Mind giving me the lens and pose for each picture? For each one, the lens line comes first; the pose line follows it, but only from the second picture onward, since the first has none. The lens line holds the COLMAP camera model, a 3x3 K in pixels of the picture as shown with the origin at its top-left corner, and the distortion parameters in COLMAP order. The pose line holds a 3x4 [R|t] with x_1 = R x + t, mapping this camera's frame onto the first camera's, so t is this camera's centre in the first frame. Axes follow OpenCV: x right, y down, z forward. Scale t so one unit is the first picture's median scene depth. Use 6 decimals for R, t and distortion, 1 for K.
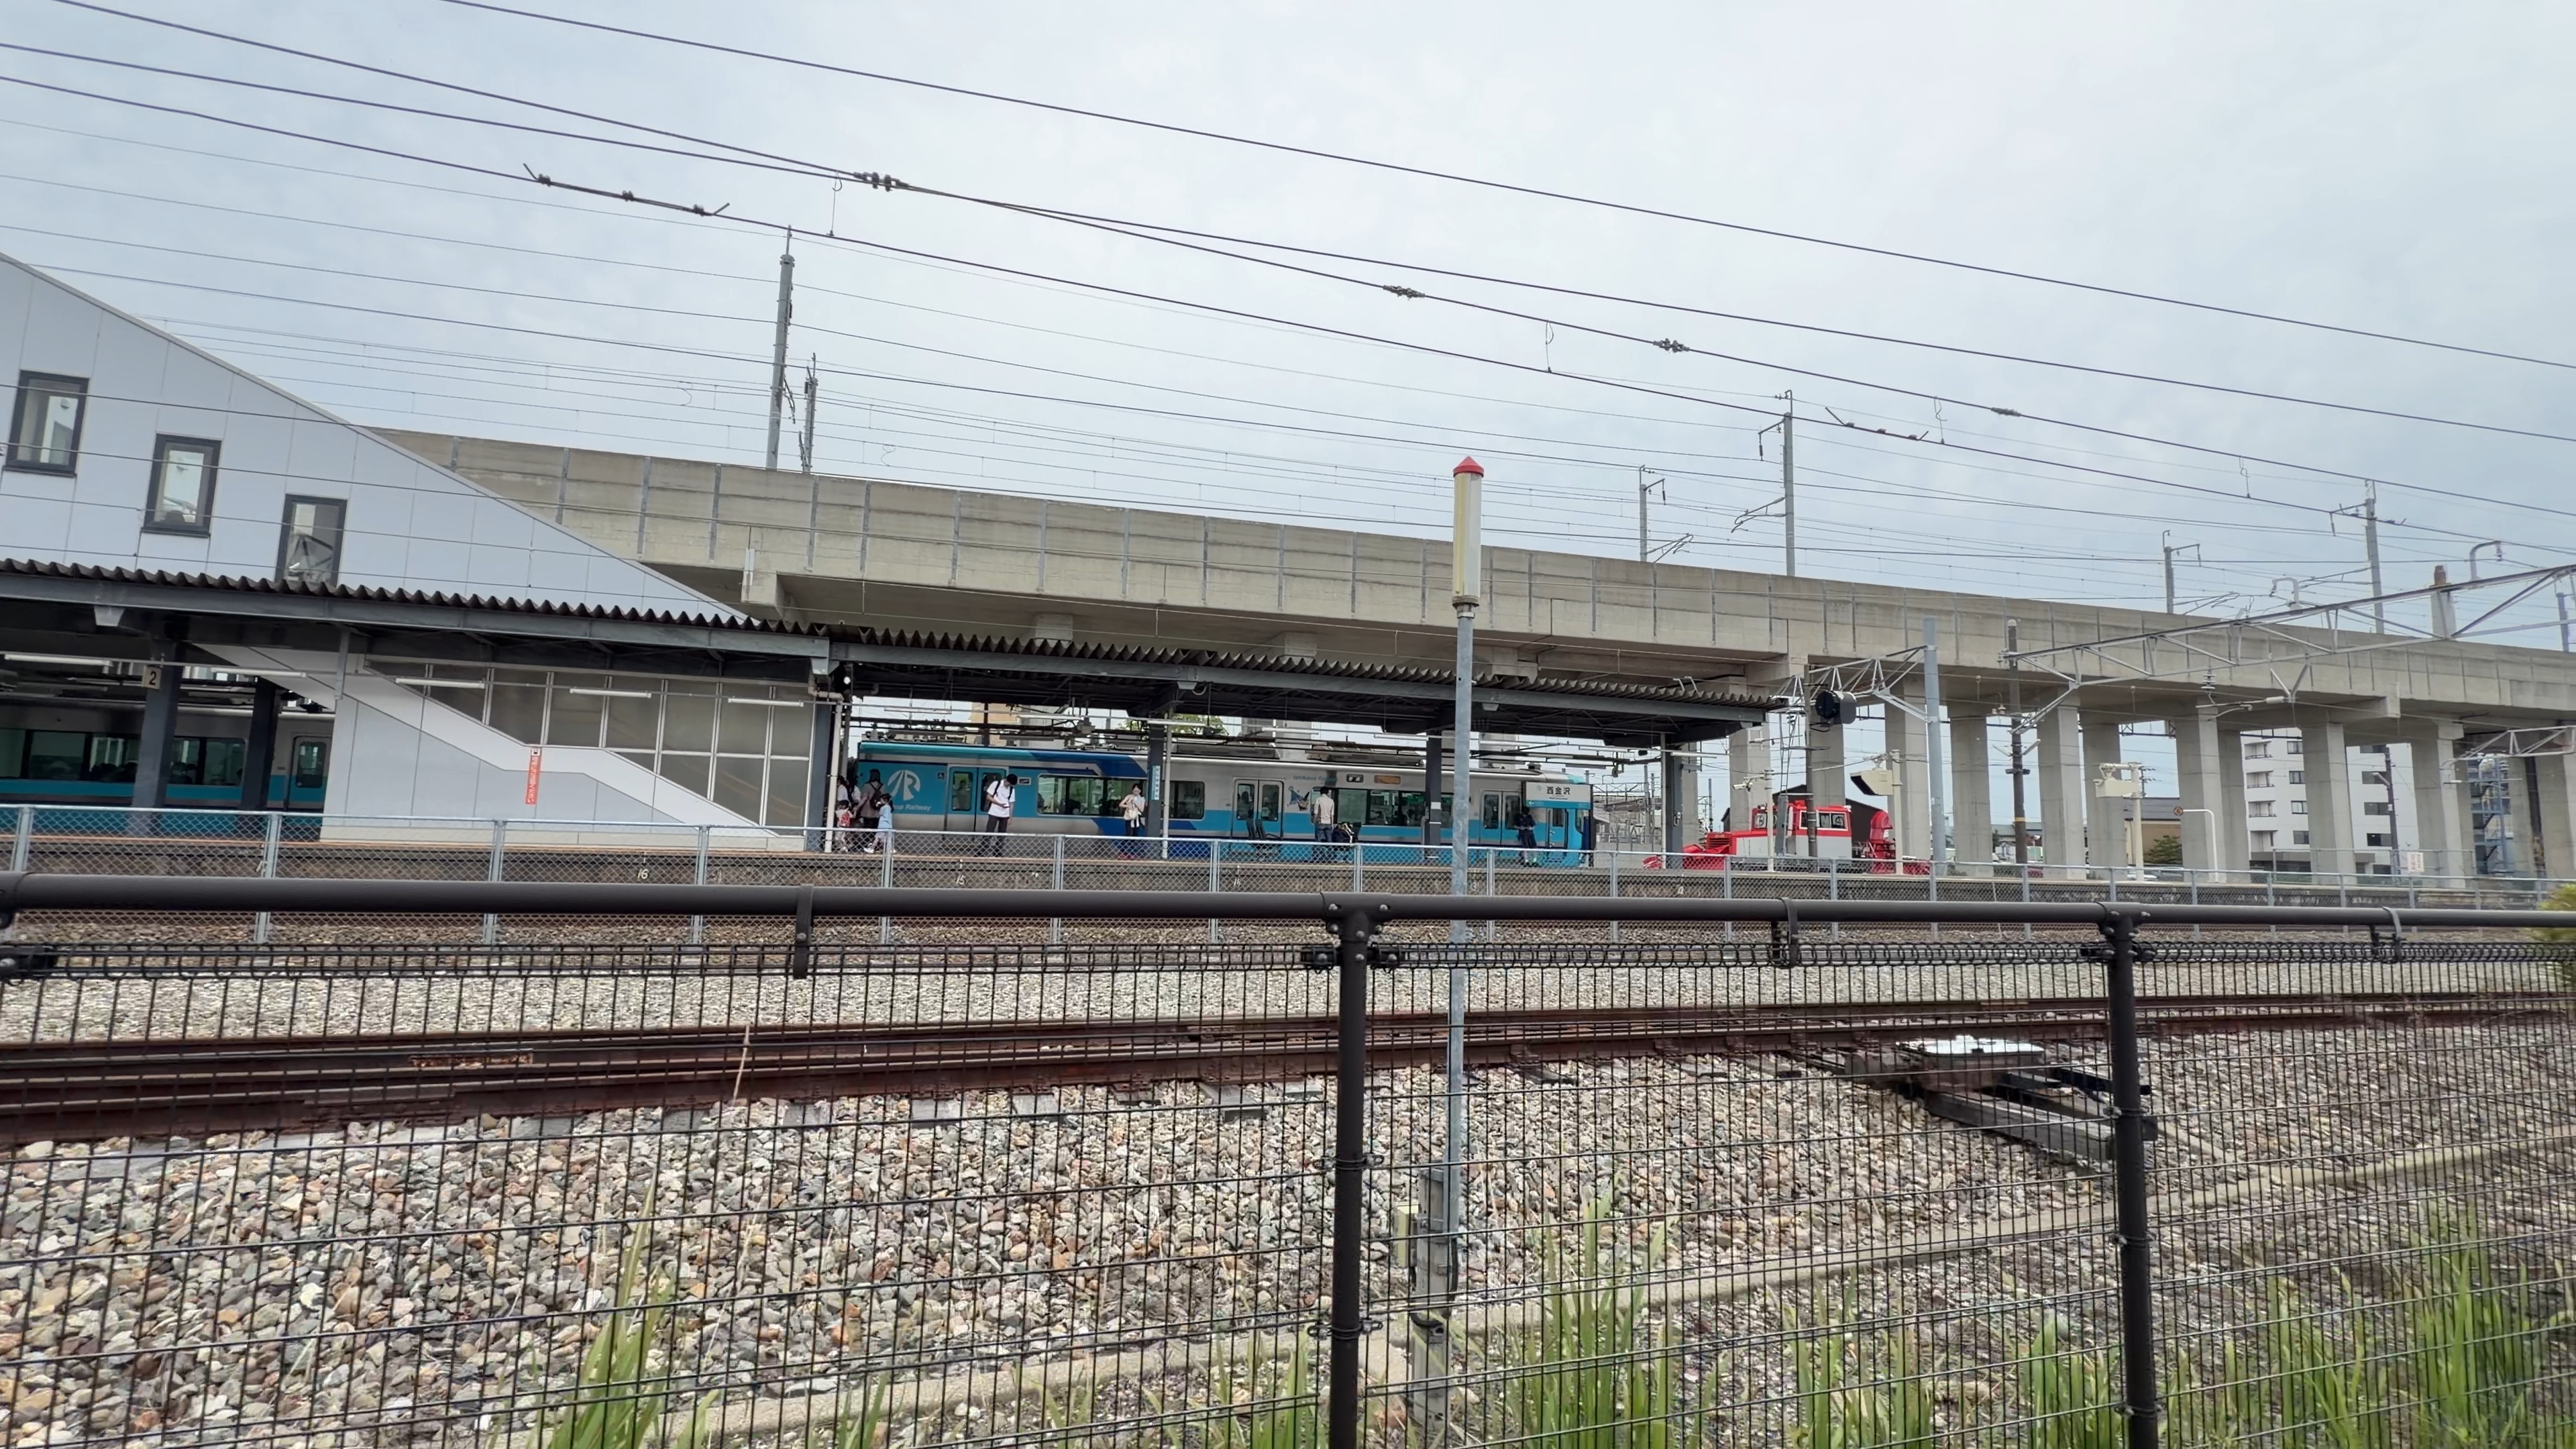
lens RADIAL K [[1137.3, 0, 1288.0], [0, 1137.3, 724.5], [0, 0, 1]] dist [0.003177, 0.000245]
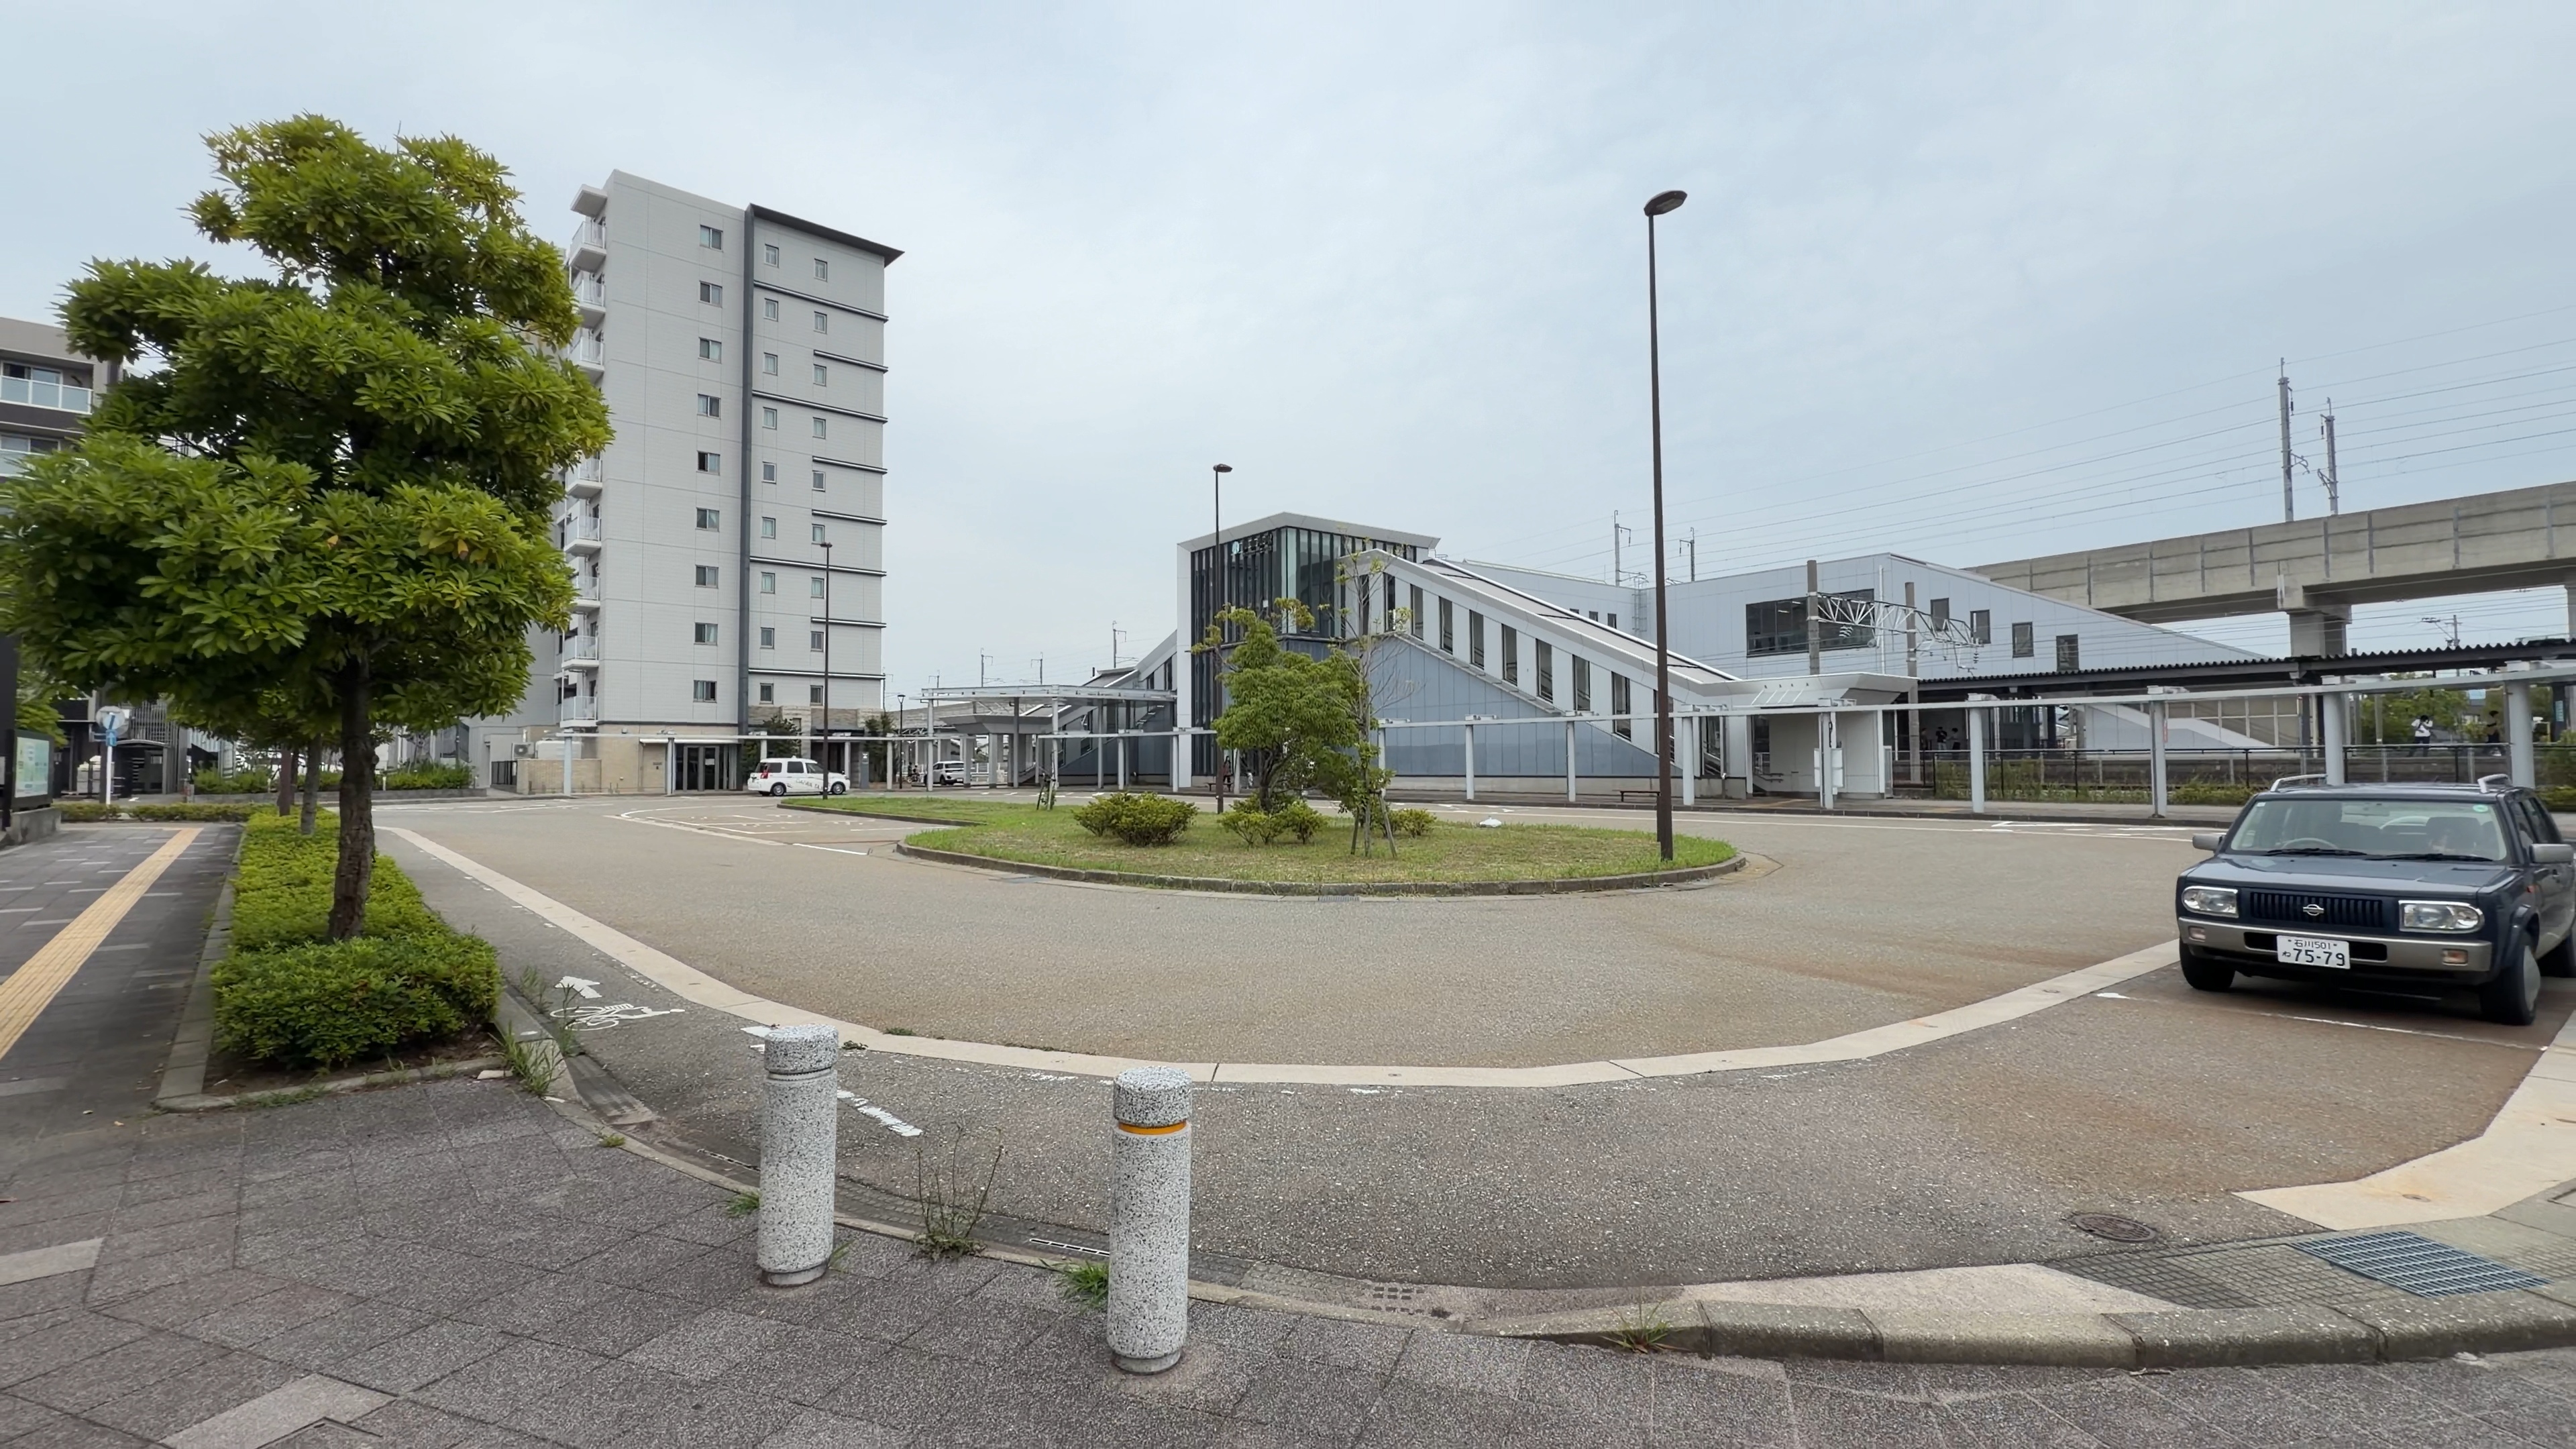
lens RADIAL K [[1137.3, 0, 1288.0], [0, 1137.3, 724.5], [0, 0, 1]] dist [0.003177, 0.000245]
pose [[0.339965, -0.065092, -0.938183, 0.957697], [0.116753, 0.992805, -0.026574, -0.119503], [0.933163, -0.100502, 0.345118, -1.538632]]
